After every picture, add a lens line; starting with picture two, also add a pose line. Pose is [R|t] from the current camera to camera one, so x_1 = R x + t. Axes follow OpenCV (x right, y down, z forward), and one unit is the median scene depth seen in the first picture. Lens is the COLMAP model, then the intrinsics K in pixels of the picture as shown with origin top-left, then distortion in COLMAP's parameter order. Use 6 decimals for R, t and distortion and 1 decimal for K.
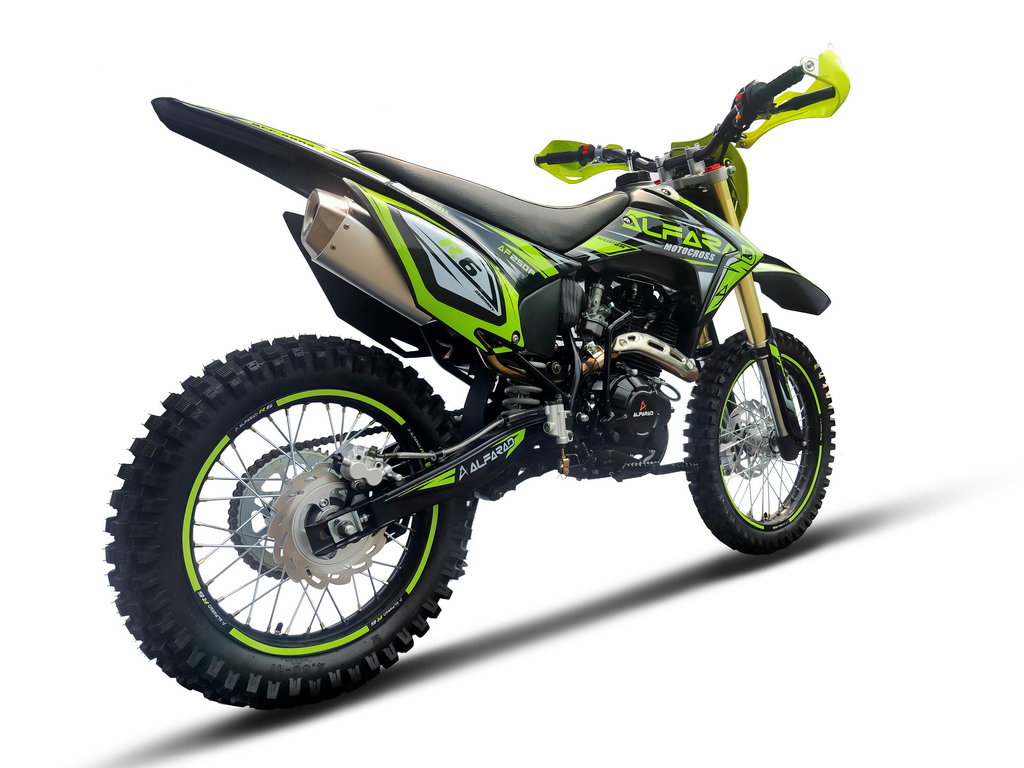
lens RADIAL K [[771.5, 0, 520.4], [0, 771.5, 393.4], [0, 0, 1]] dist [0.013645, 0.002017]
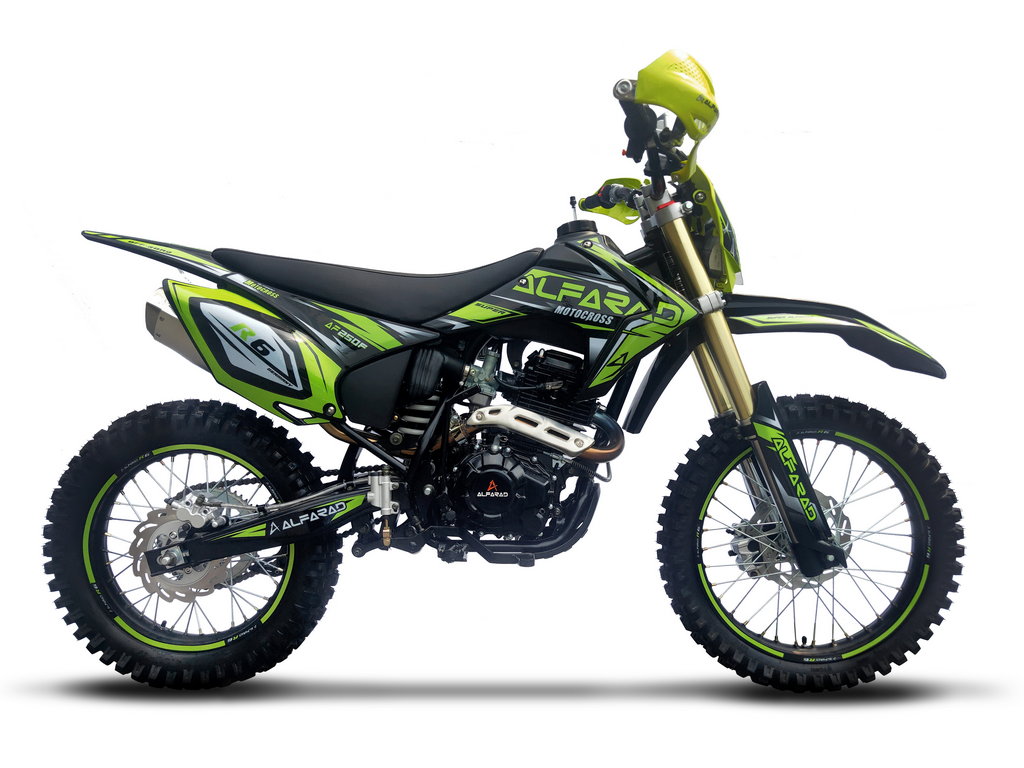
lens RADIAL K [[737.3, 0, 503.9], [0, 737.3, 386.7], [0, 0, 1]] dist [-0.002631, -0.009695]
pose [[0.763984, 0.045030, -0.643662, 0.816055], [-0.055636, 0.998444, 0.003813, -0.118833], [0.642832, 0.032898, 0.765300, 0.368823]]
